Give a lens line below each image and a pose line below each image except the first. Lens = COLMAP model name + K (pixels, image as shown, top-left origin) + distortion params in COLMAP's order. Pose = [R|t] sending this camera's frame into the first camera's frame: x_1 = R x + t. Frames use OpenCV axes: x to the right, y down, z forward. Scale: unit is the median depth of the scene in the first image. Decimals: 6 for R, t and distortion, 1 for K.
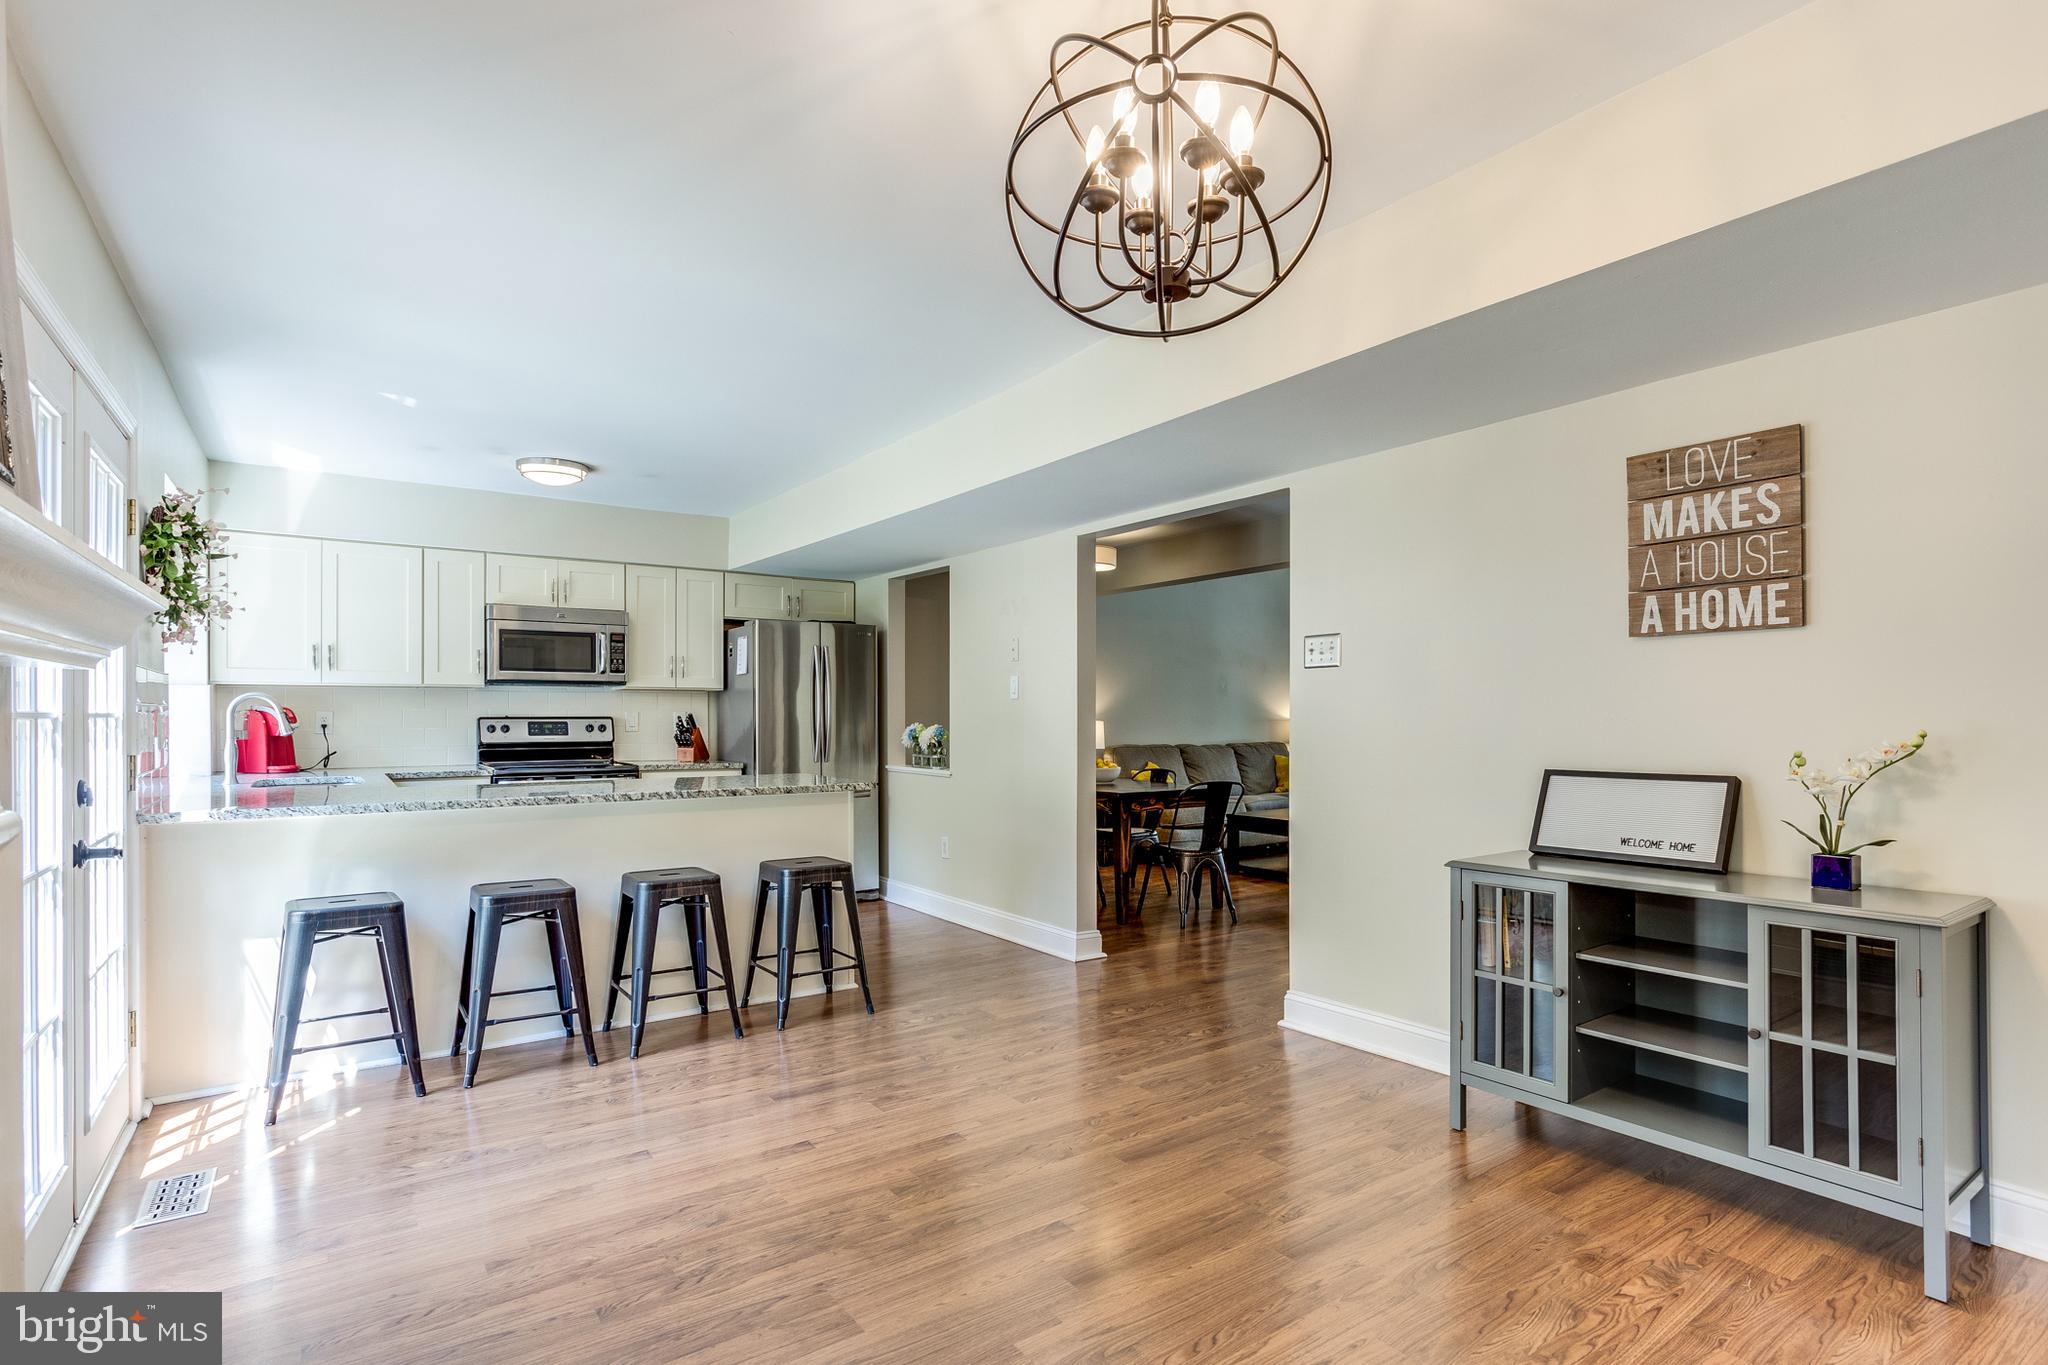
lens RADIAL K [[1019.3, 0, 1011.1], [0, 1019.3, 719.1], [0, 0, 1]] dist [-0.003880, -0.000311]
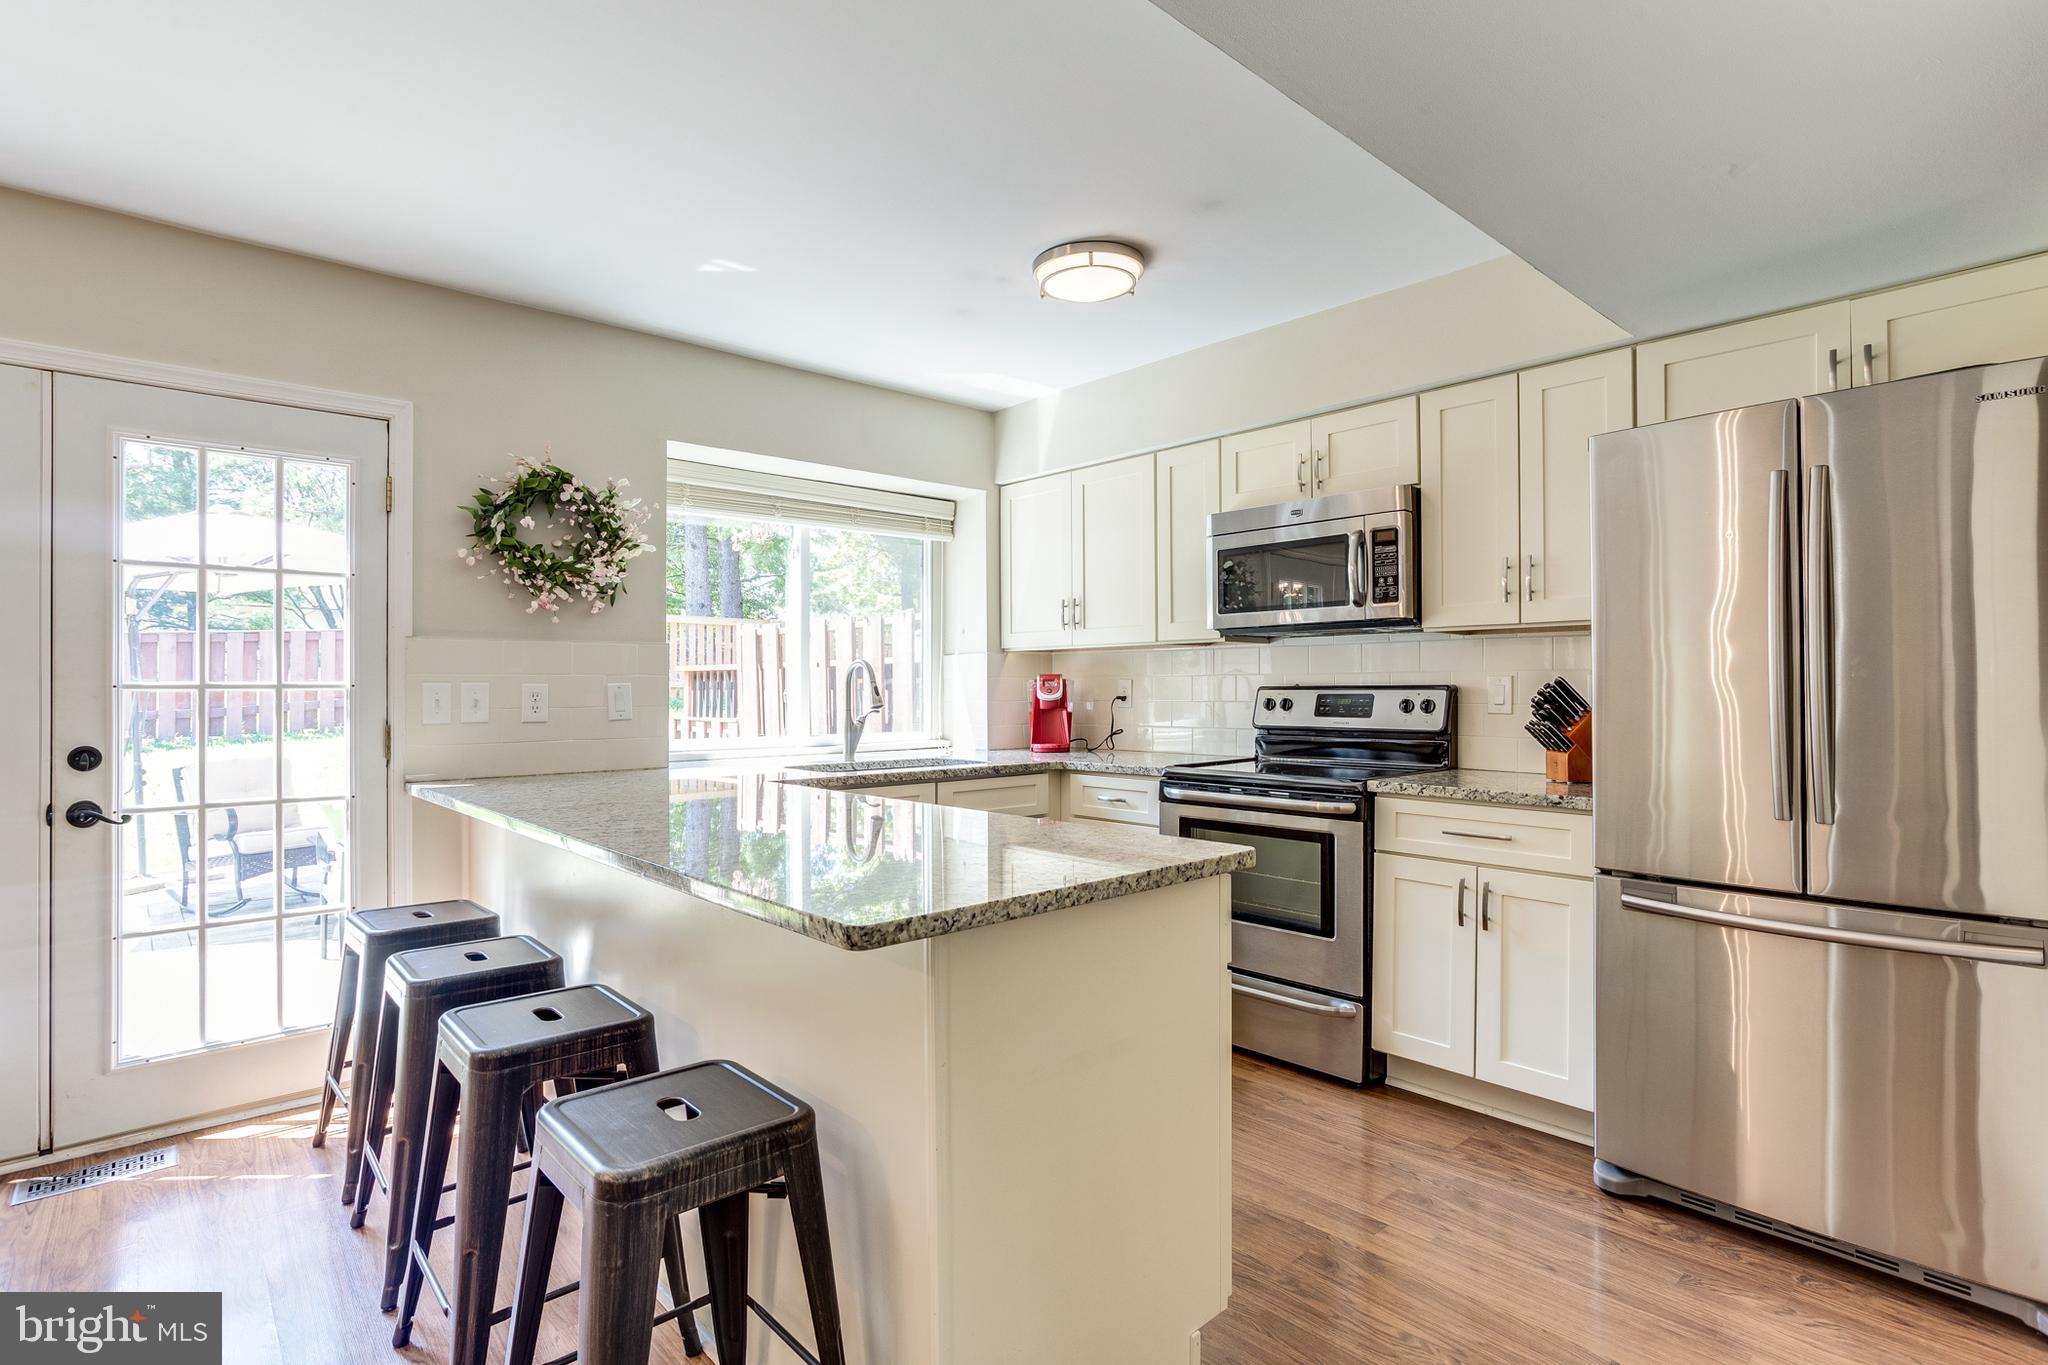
lens RADIAL K [[1006.7, 0, 1024.0], [0, 1006.7, 682.5], [0, 0, 1]] dist [-0.021165, 0.014829]
pose [[0.124653, -0.004704, -0.992189, 0.115207], [-0.000026, 0.999989, -0.004744, -0.001430], [0.992200, 0.000618, 0.124652, 0.798209]]
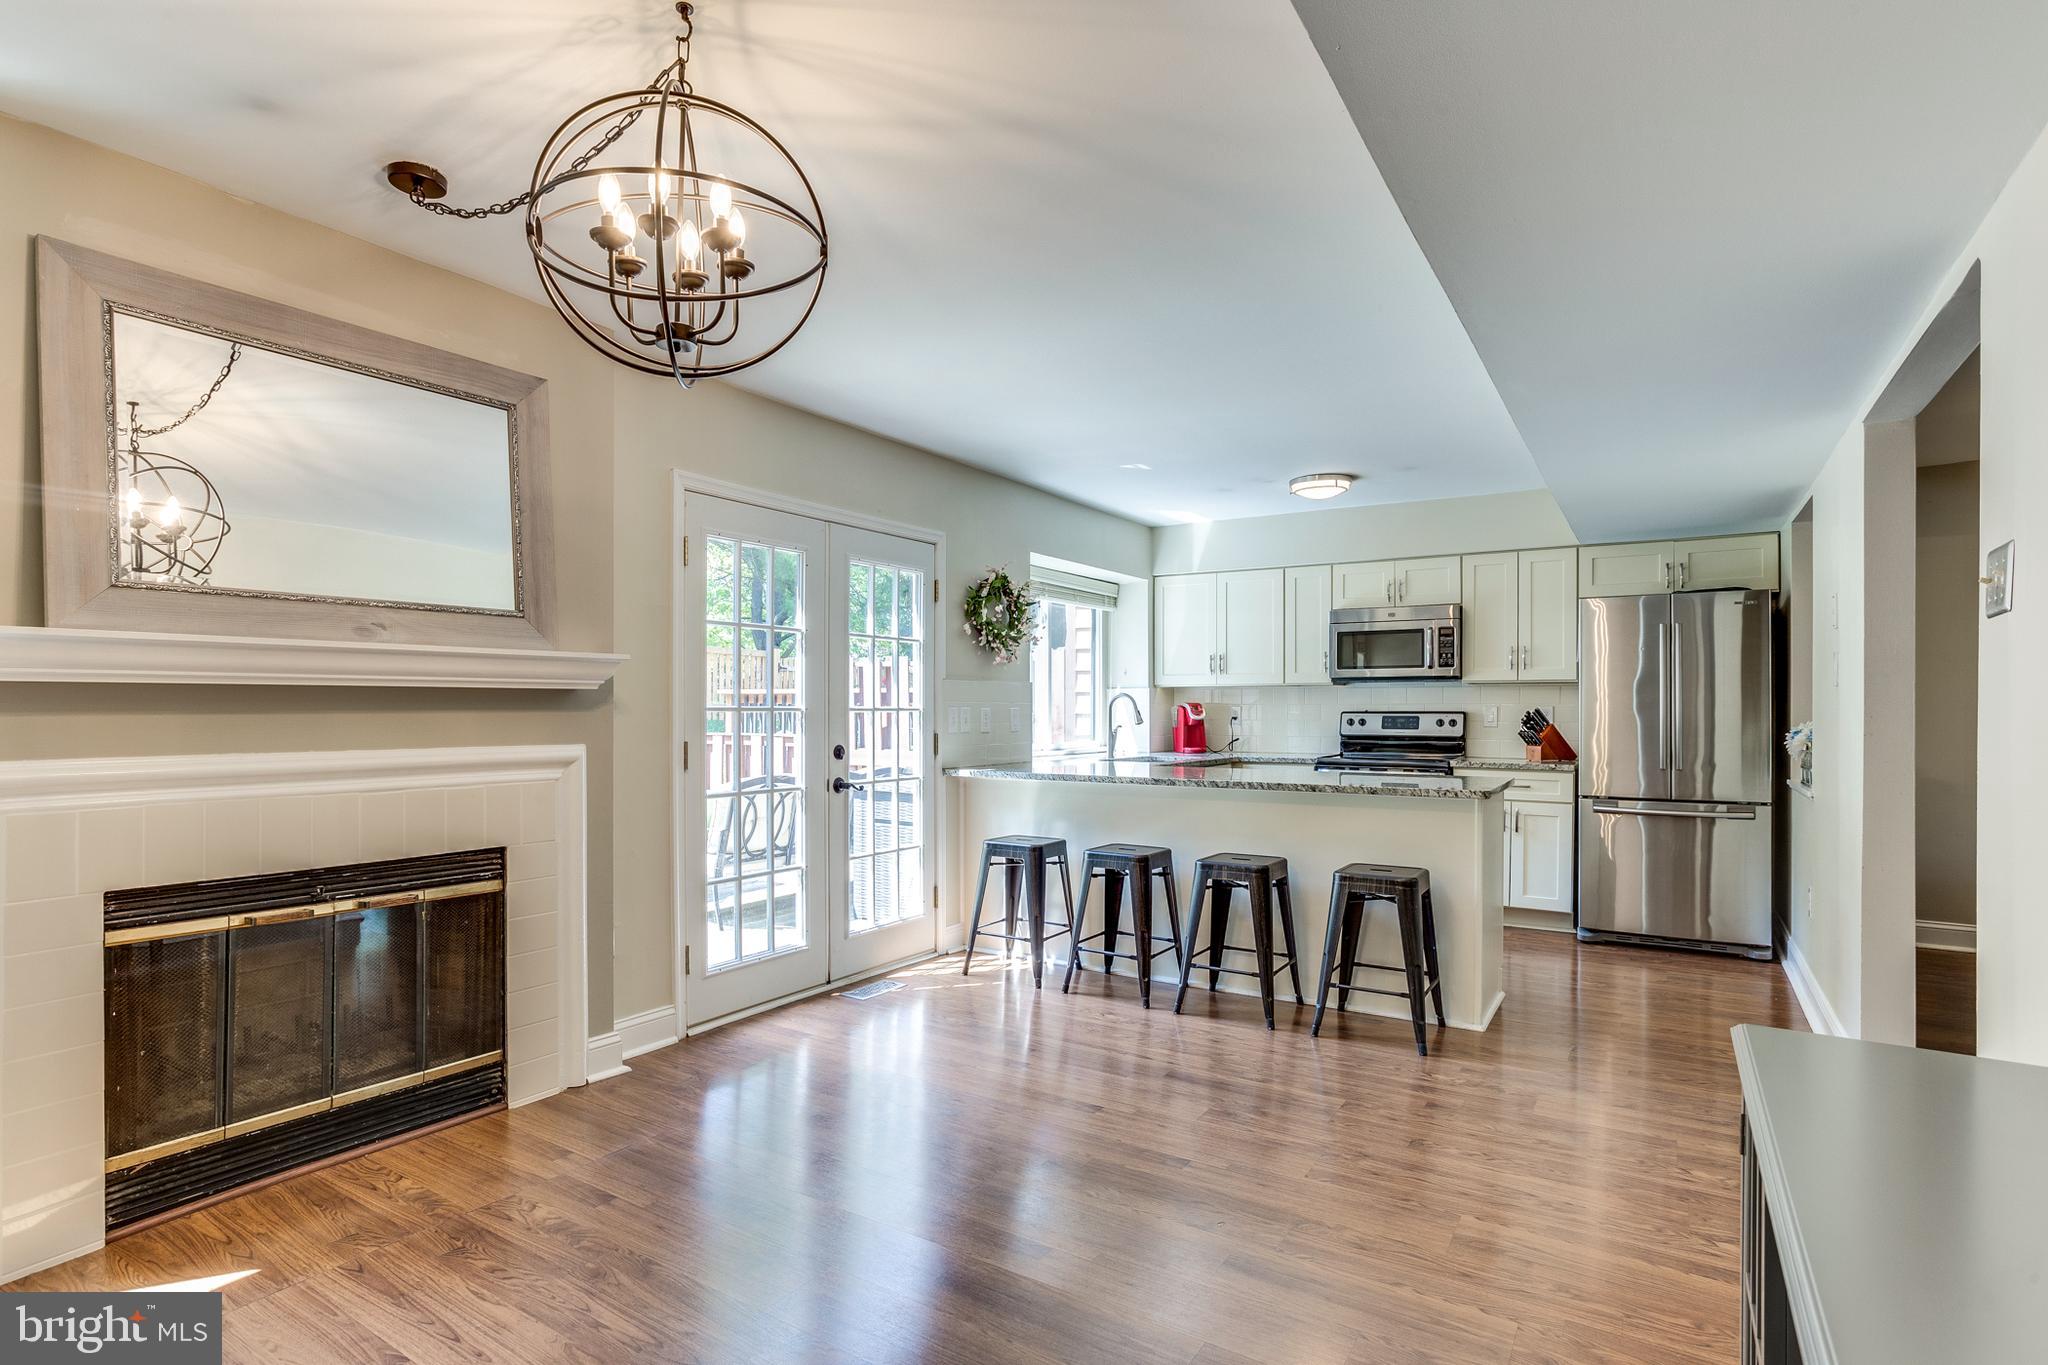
lens RADIAL K [[1012.3, 0, 1039.7], [0, 1012.3, 717.2], [0, 0, 1]] dist [-0.012785, 0.000105]
pose [[0.395521, 0.009442, -0.918408, 0.382345], [-0.005324, 0.999954, 0.007987, -0.002688], [0.918442, 0.001731, 0.395553, 0.266139]]
